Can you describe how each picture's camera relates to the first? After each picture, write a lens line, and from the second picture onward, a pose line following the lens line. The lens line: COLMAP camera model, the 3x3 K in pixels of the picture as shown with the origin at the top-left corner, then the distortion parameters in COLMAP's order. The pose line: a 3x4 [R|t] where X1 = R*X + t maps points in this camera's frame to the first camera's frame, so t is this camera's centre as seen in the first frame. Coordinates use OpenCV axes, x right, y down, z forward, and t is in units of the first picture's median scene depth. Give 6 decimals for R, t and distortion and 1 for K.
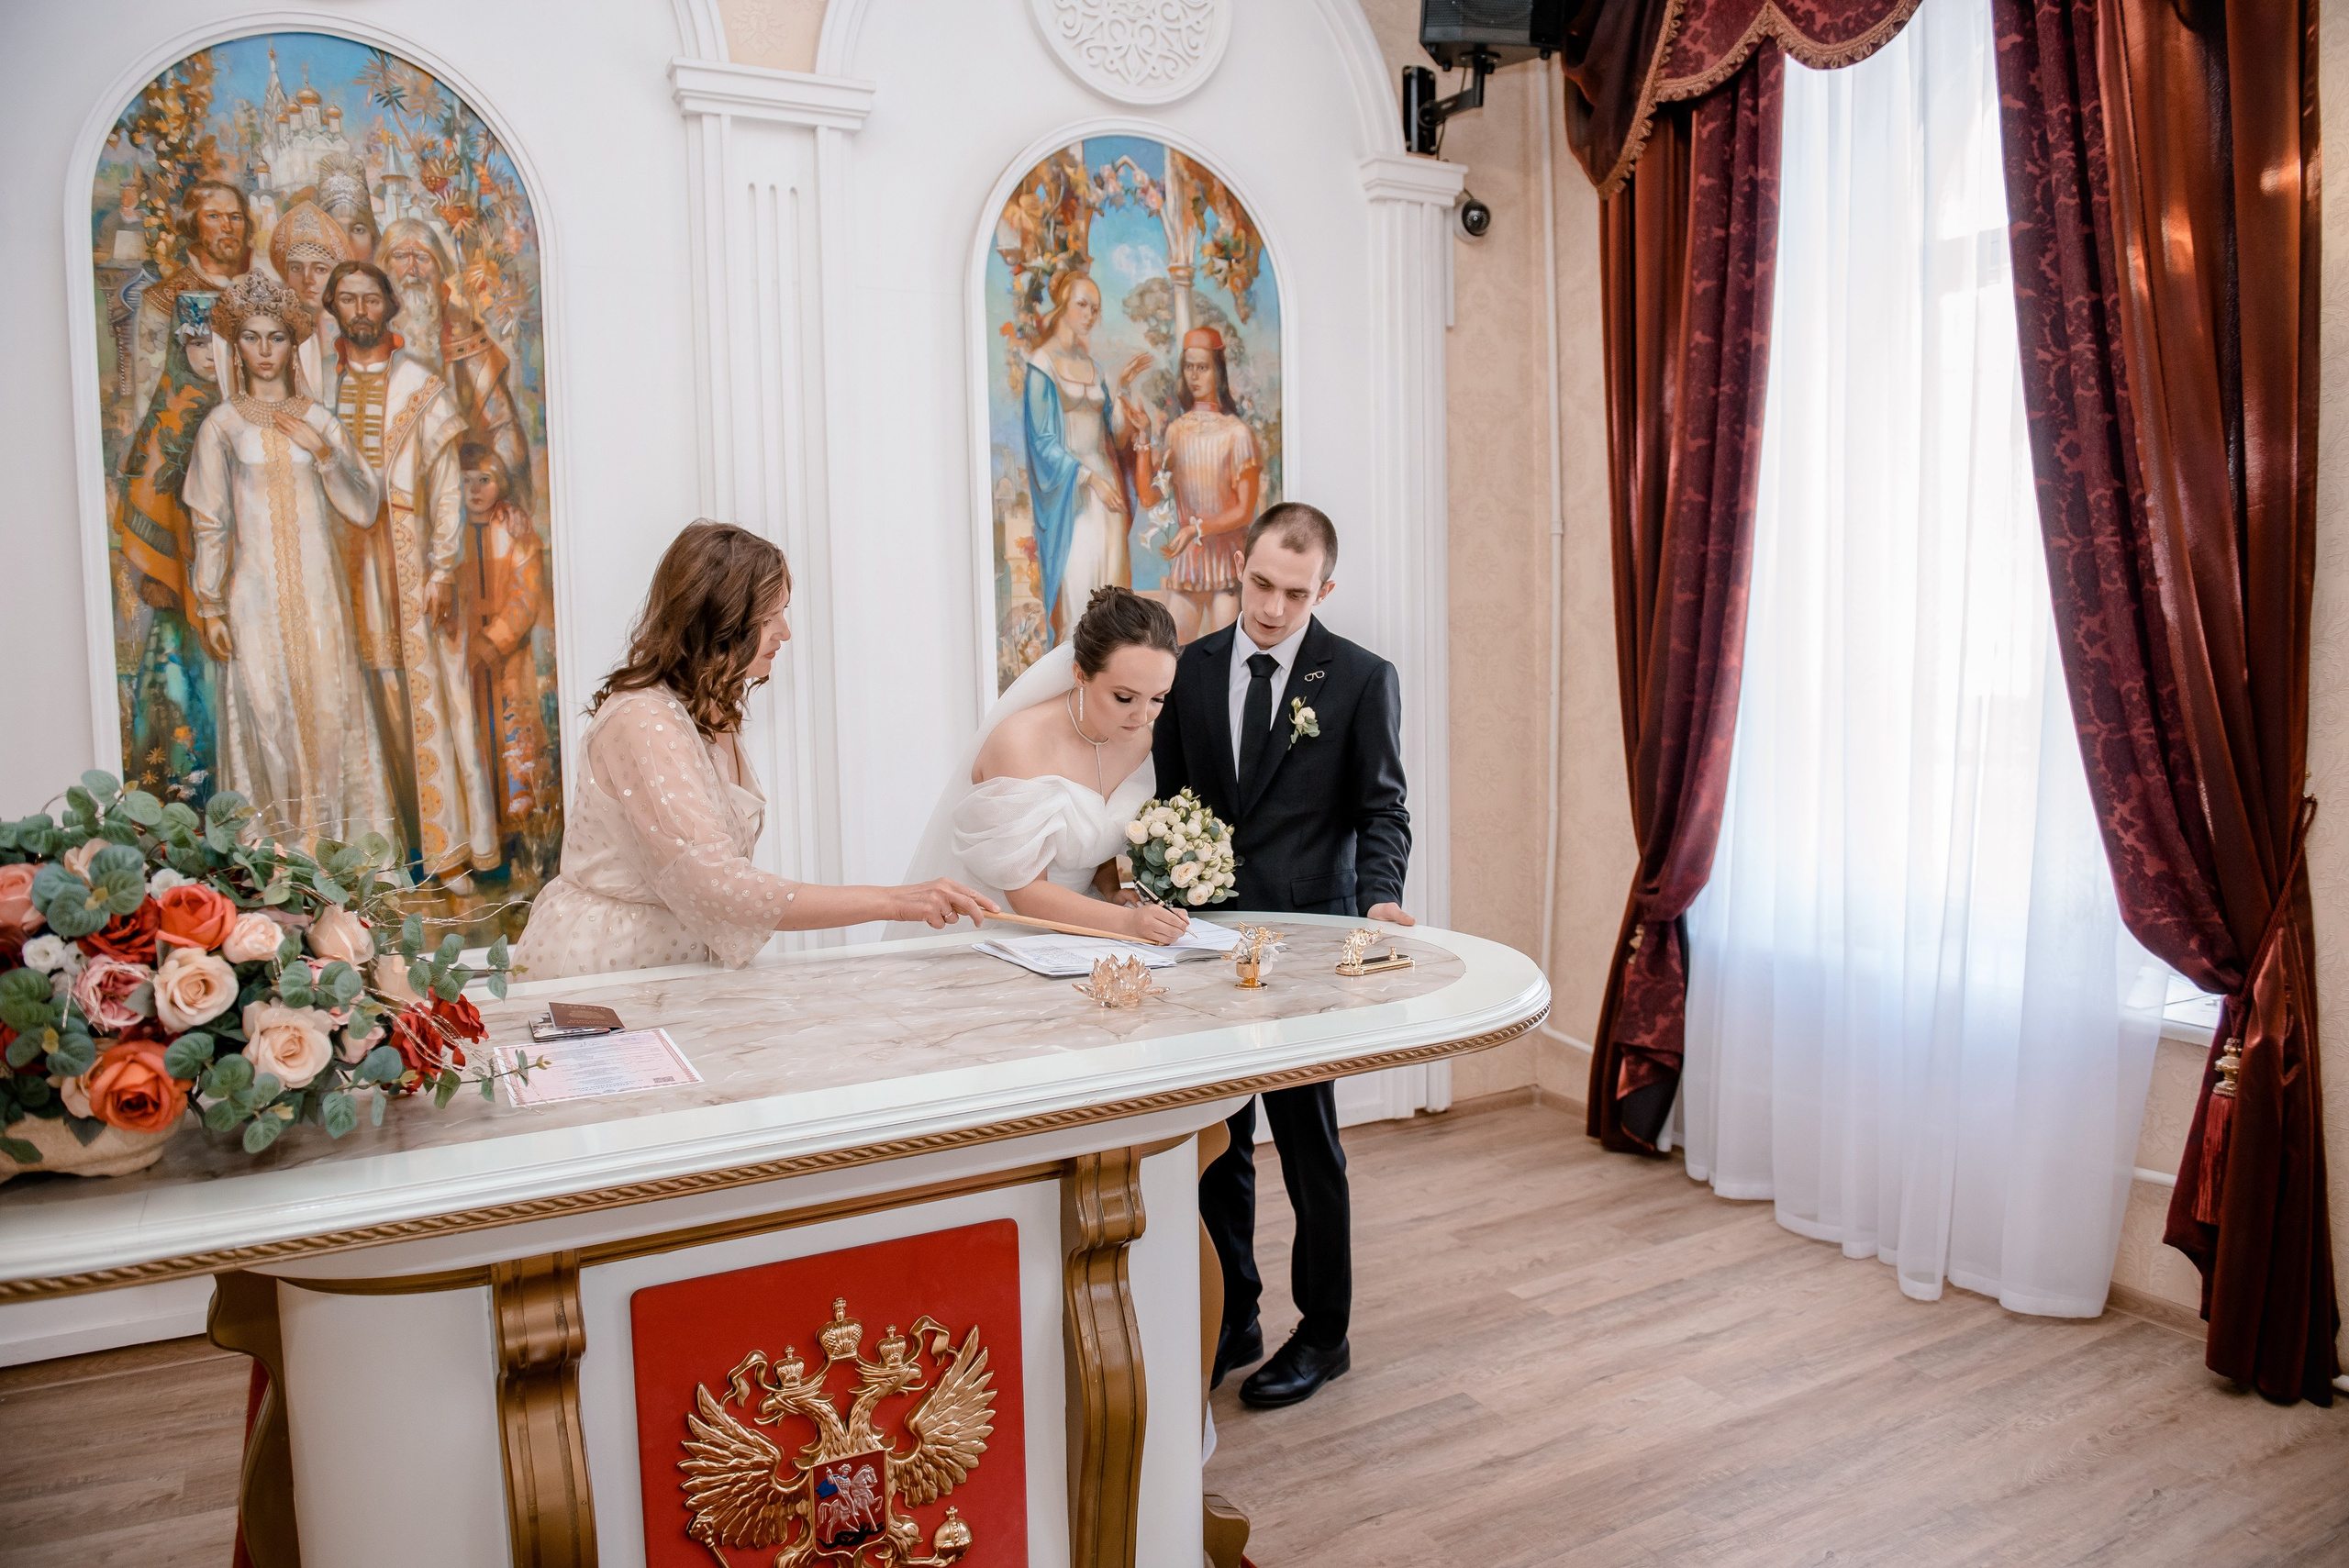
lens RADIAL K [[1624.1, 0, 1191.4], [0, 1624.1, 783.9], [0, 0, 1]] dist [-0.054763, -0.000807]
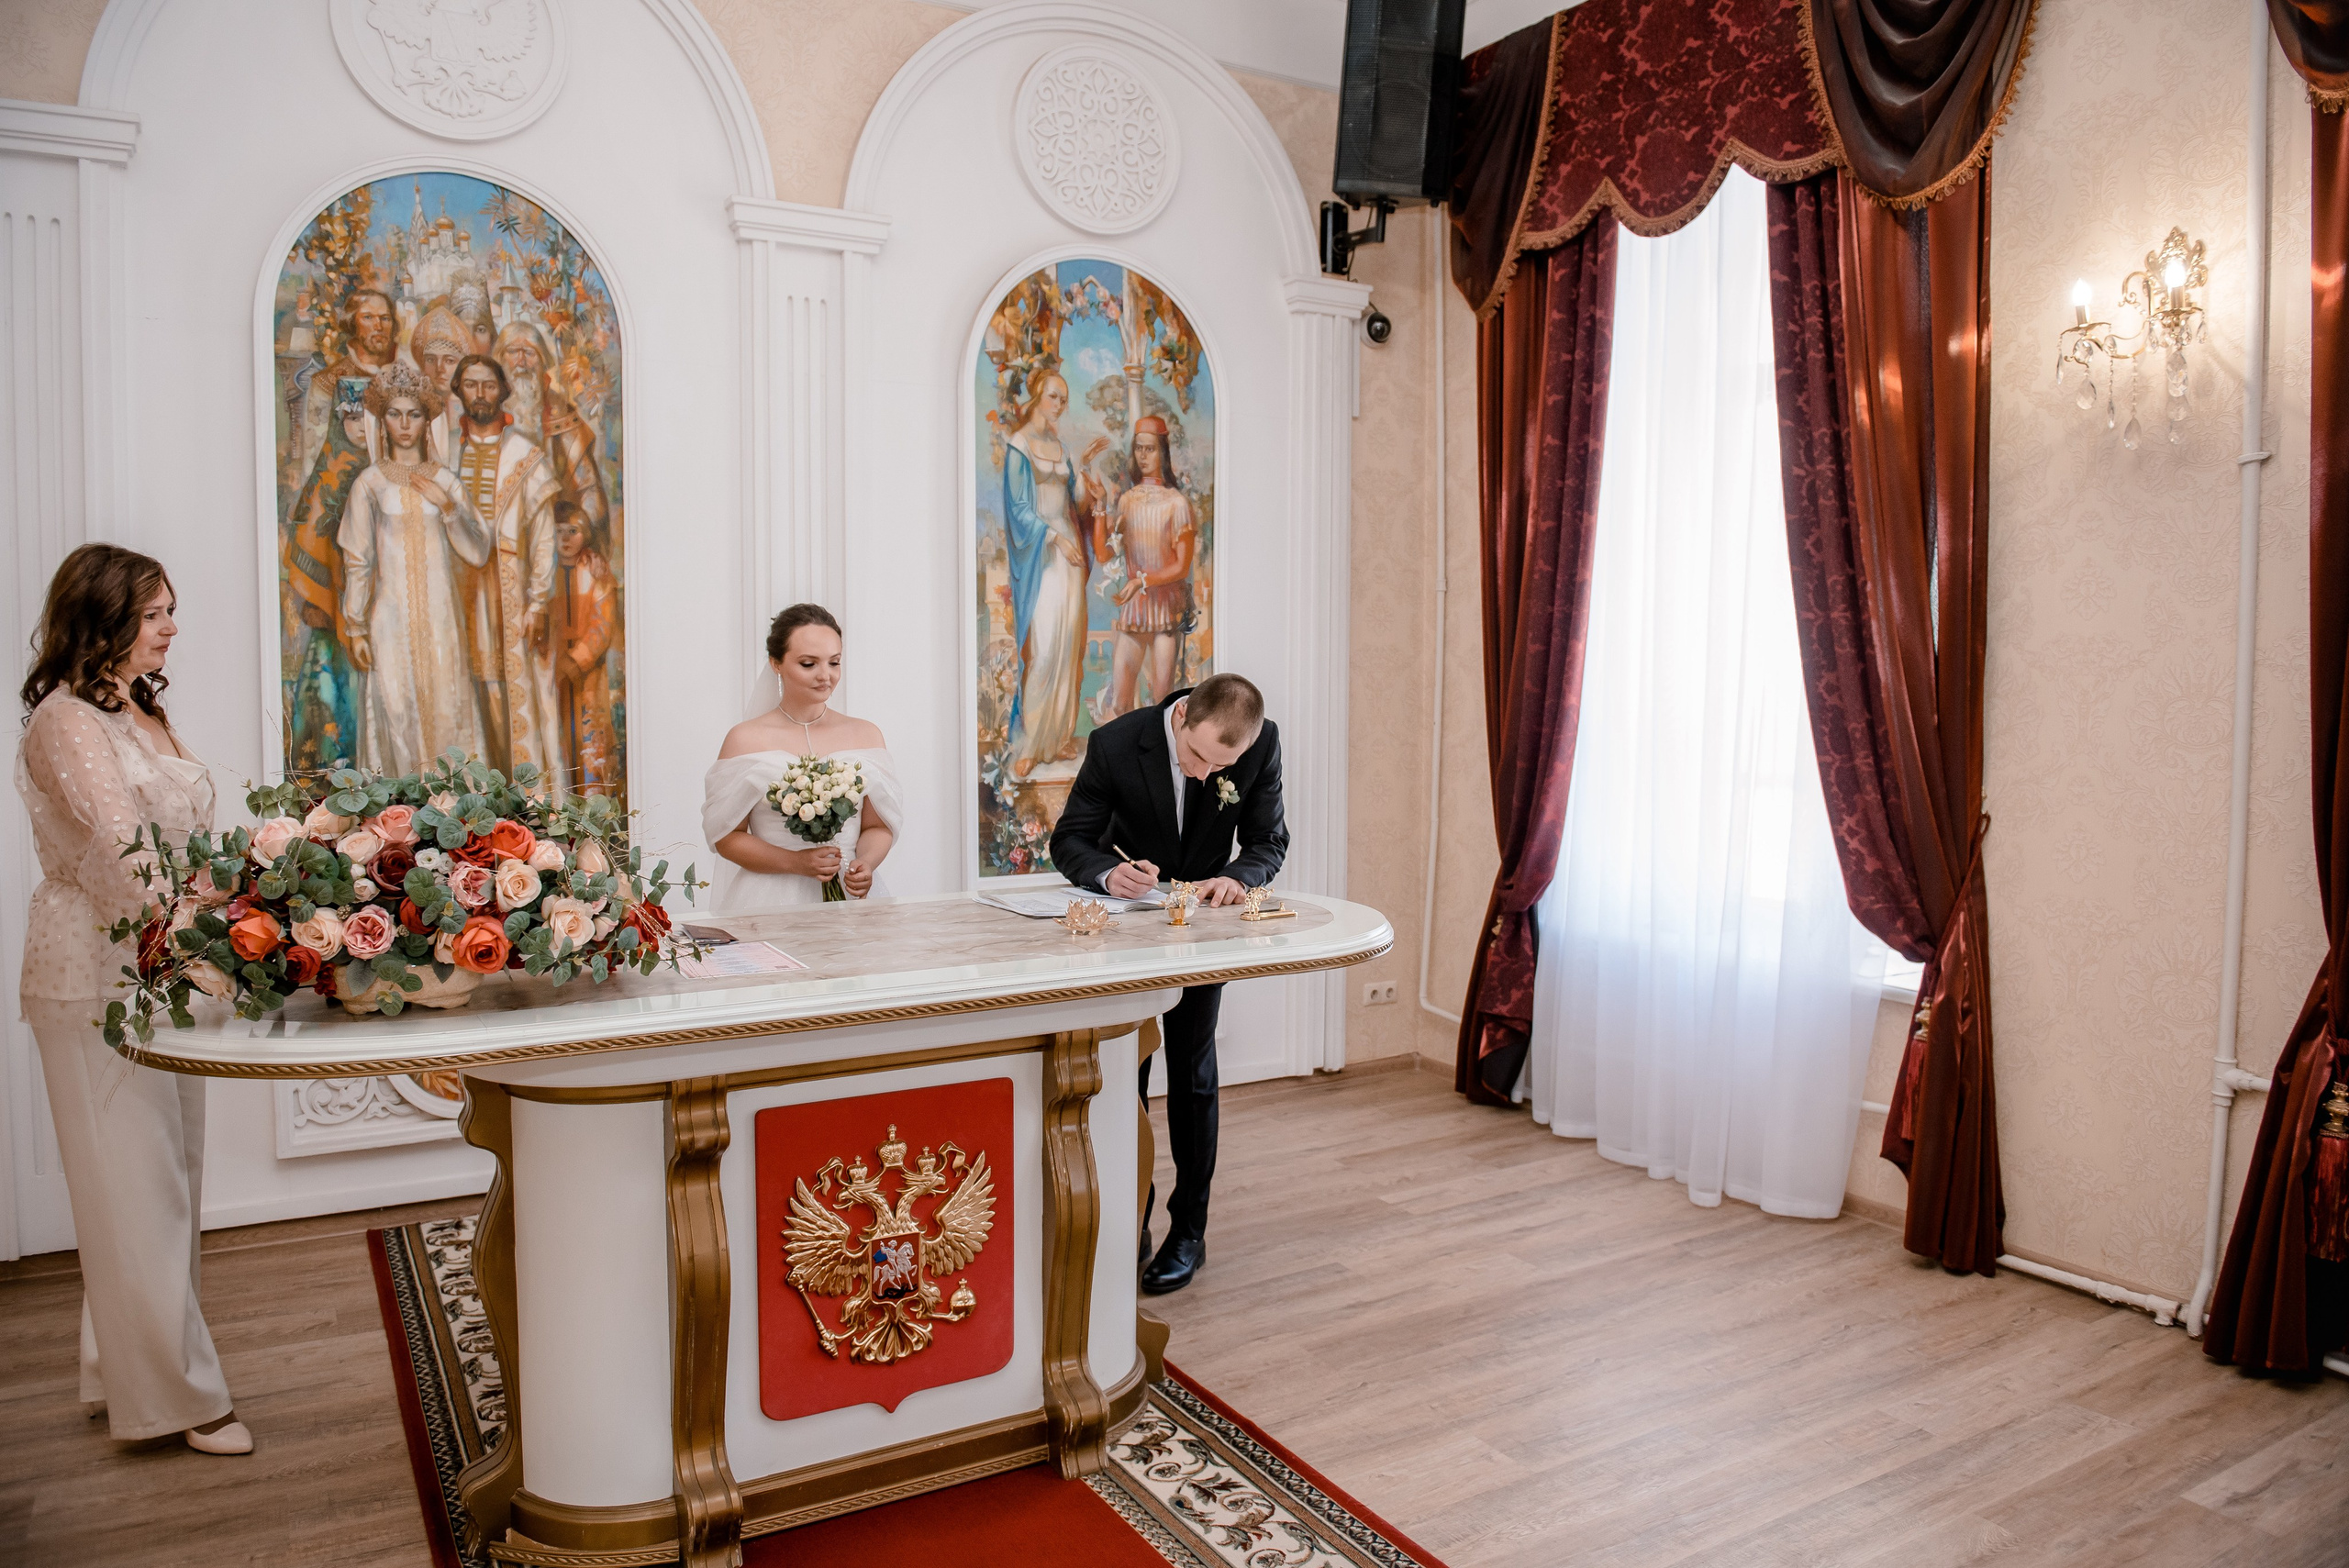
lens RADIAL K [[1573.9, 0, 1182.0], [0, 1573.9, 786.3], [0, 0, 1]] dist [-0.053306, -0.002167]
pose [[0.999100, 0.021988, 0.036285, -0.008072], [-0.021548, 0.999690, -0.012463, 0.013859], [-0.036548, 0.011670, 0.999264, -0.230234]]
